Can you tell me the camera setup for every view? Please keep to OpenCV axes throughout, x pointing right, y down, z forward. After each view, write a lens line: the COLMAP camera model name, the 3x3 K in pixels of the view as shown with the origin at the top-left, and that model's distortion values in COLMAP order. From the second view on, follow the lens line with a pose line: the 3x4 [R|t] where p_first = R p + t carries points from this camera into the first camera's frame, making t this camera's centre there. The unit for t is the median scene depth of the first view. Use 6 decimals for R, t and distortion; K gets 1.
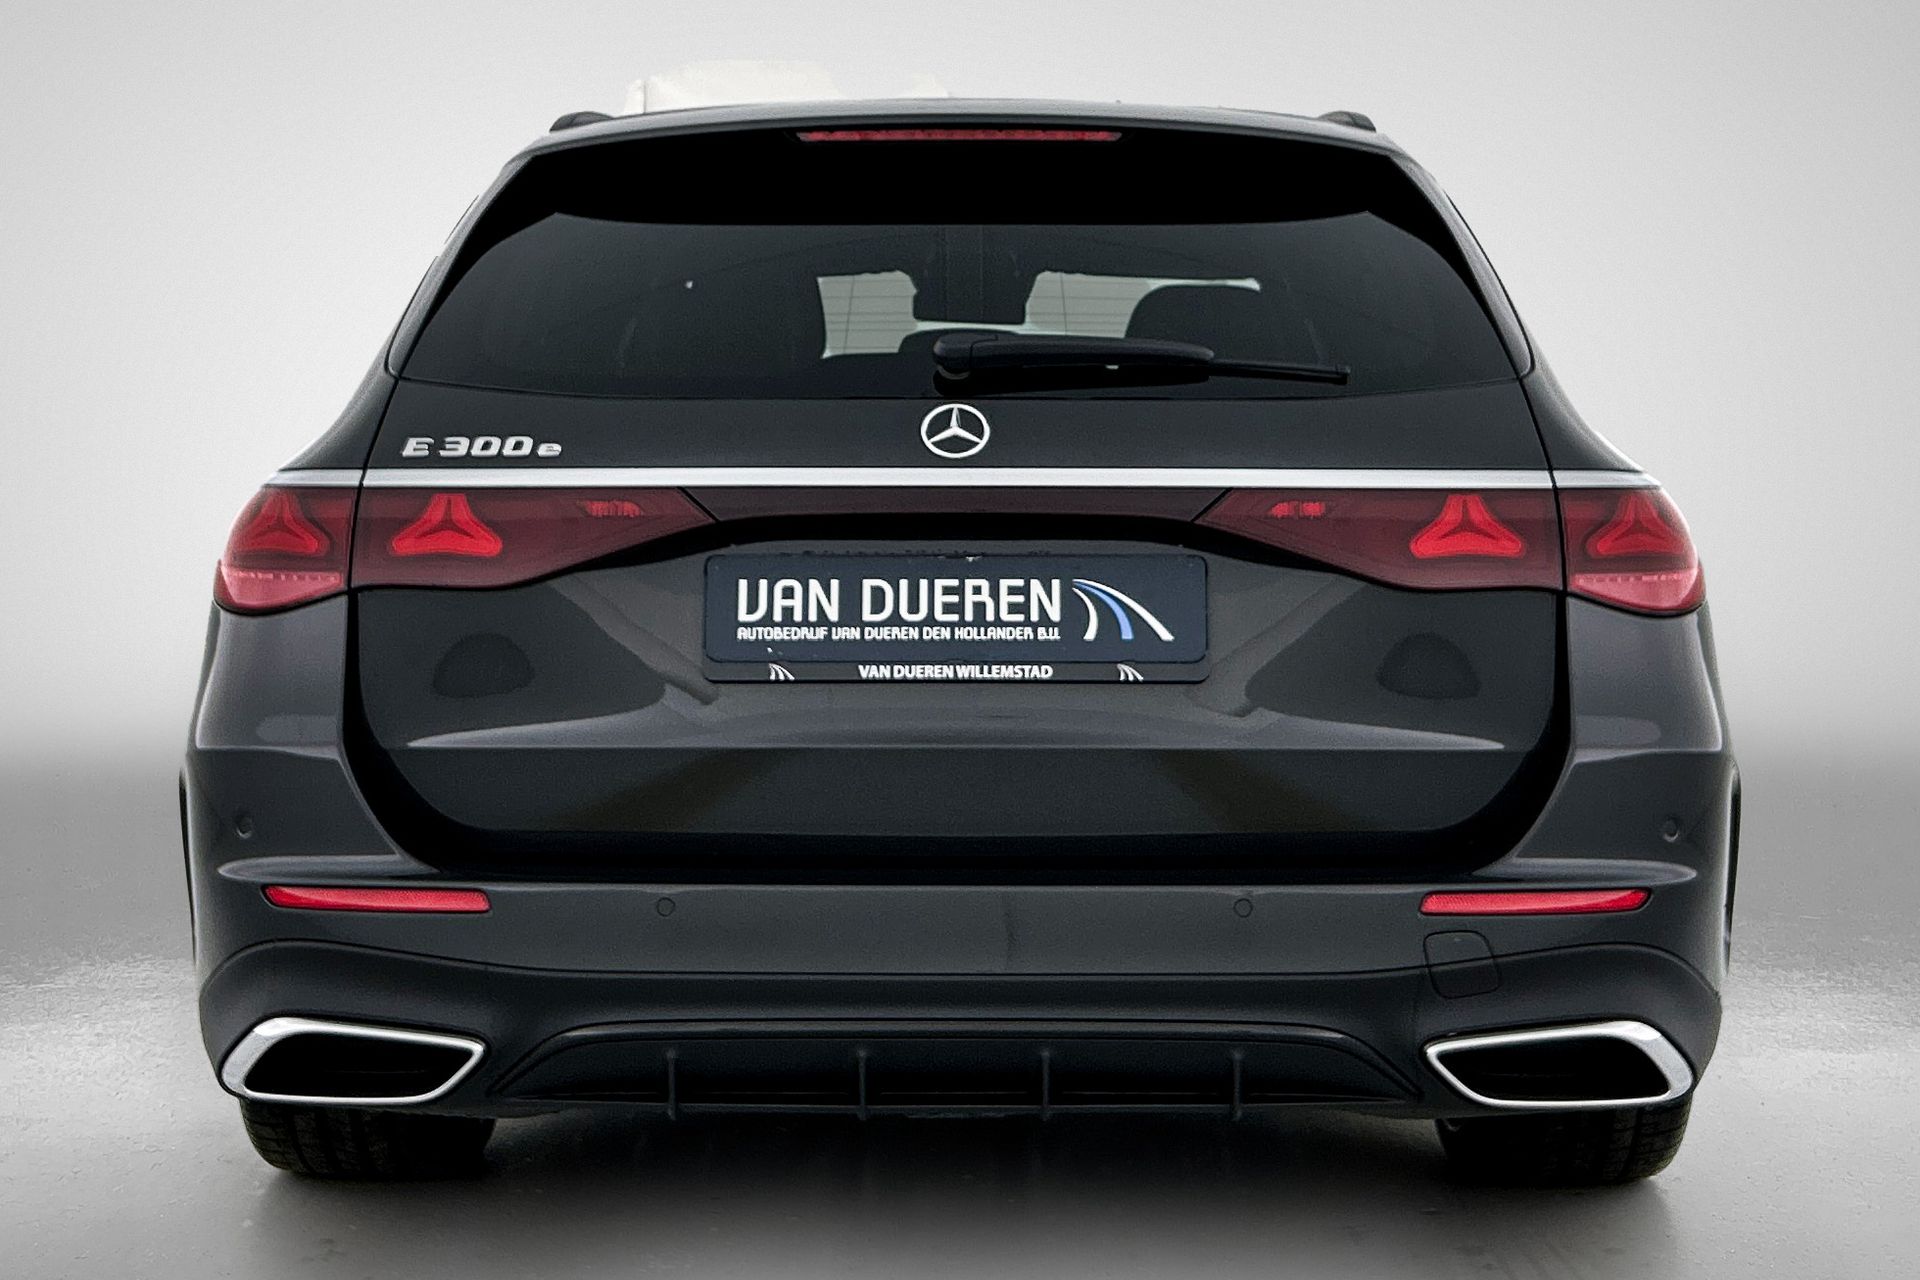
lens RADIAL K [[1470.9, 0, 960.4], [0, 1470.9, 637.7], [0, 0, 1]] dist [0.069123, -0.052499]
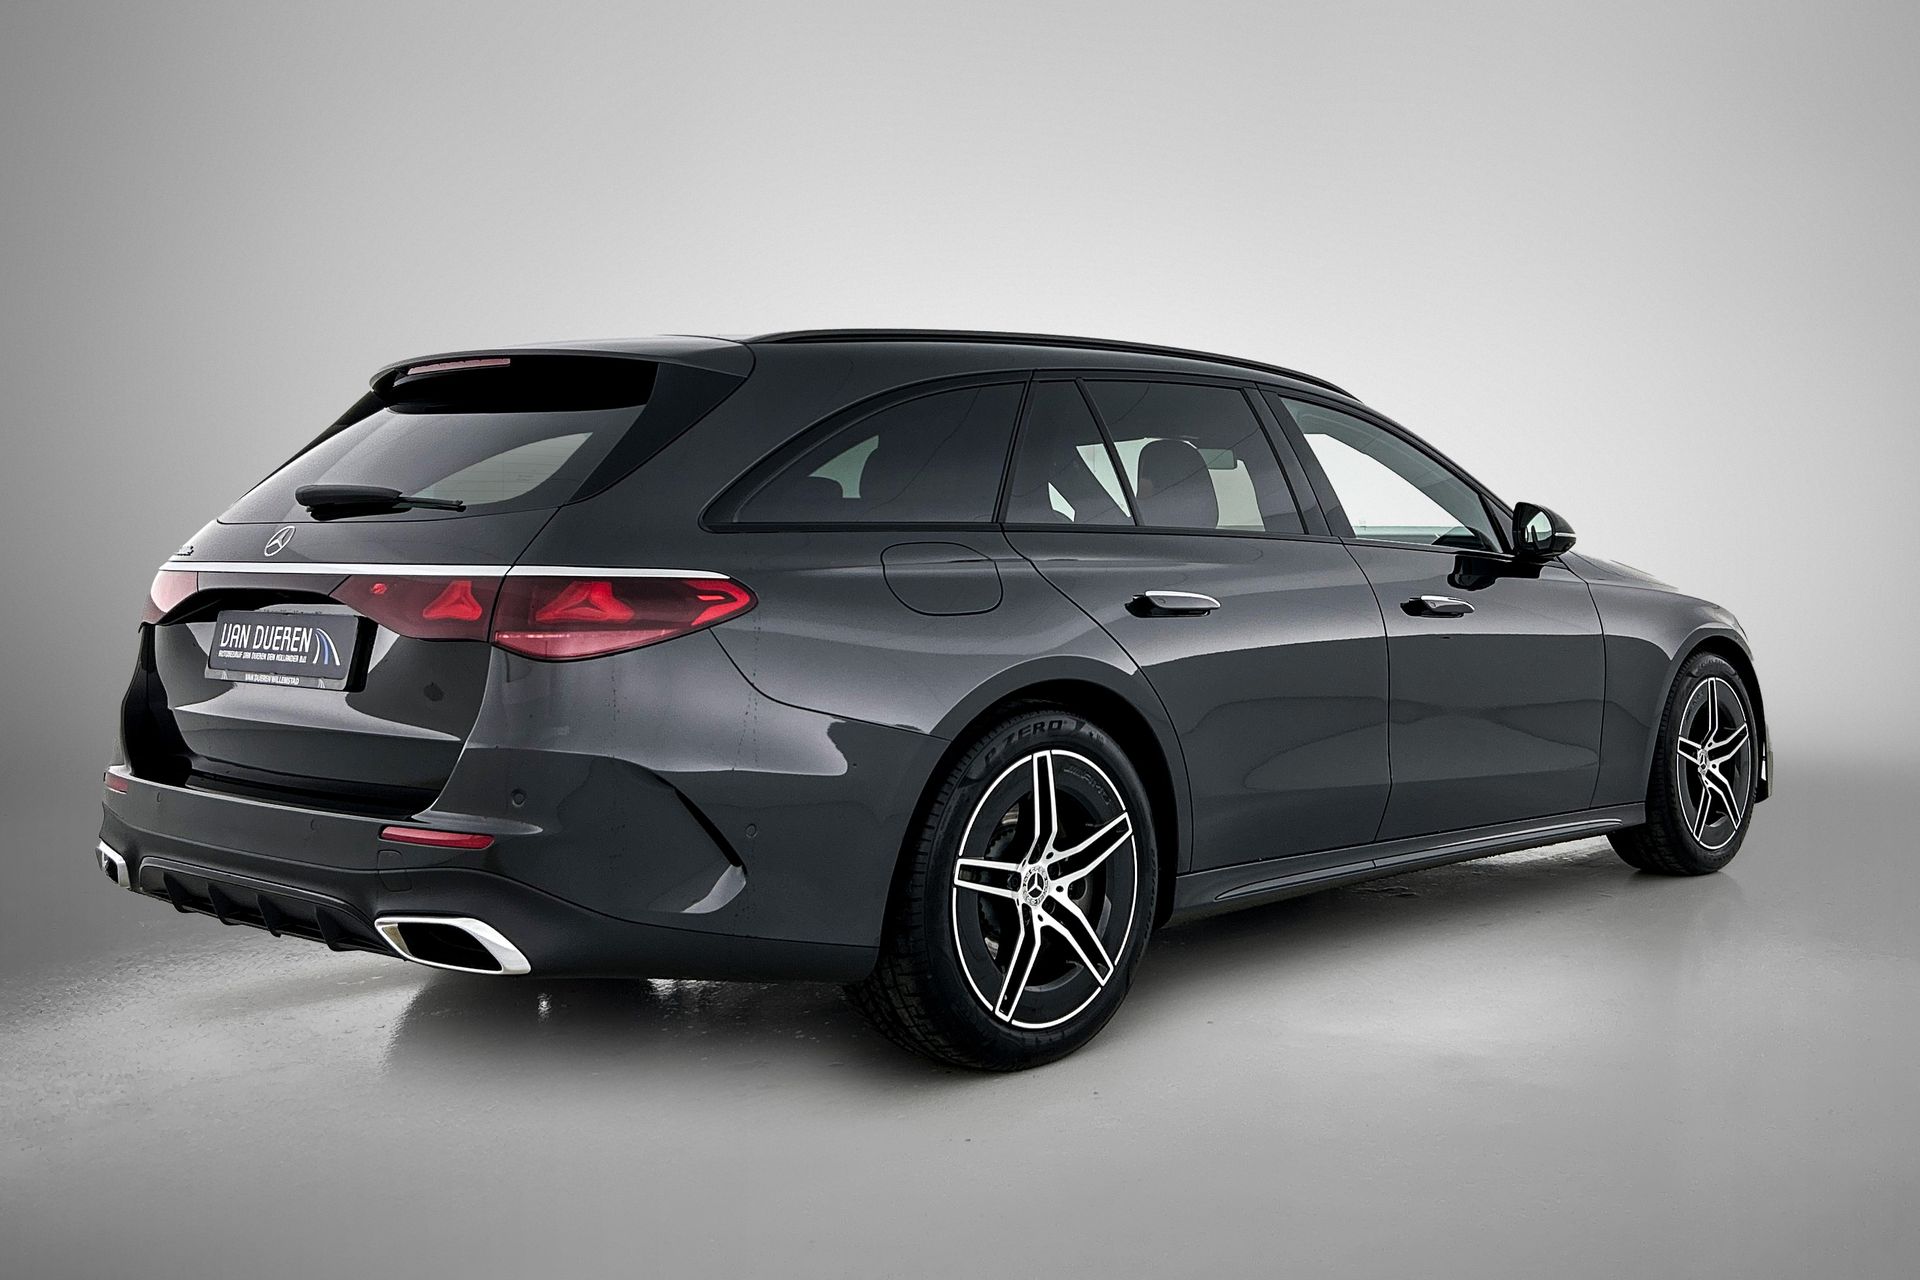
lens RADIAL K [[1470.9, 0, 959.0], [0, 1470.9, 640.8], [0, 0, 1]] dist [0.069123, -0.052499]
pose [[0.847684, 0.029922, -0.529657, 1.599444], [-0.063551, 0.996946, -0.045389, 0.005977], [0.526681, 0.072136, 0.846997, -0.056701]]
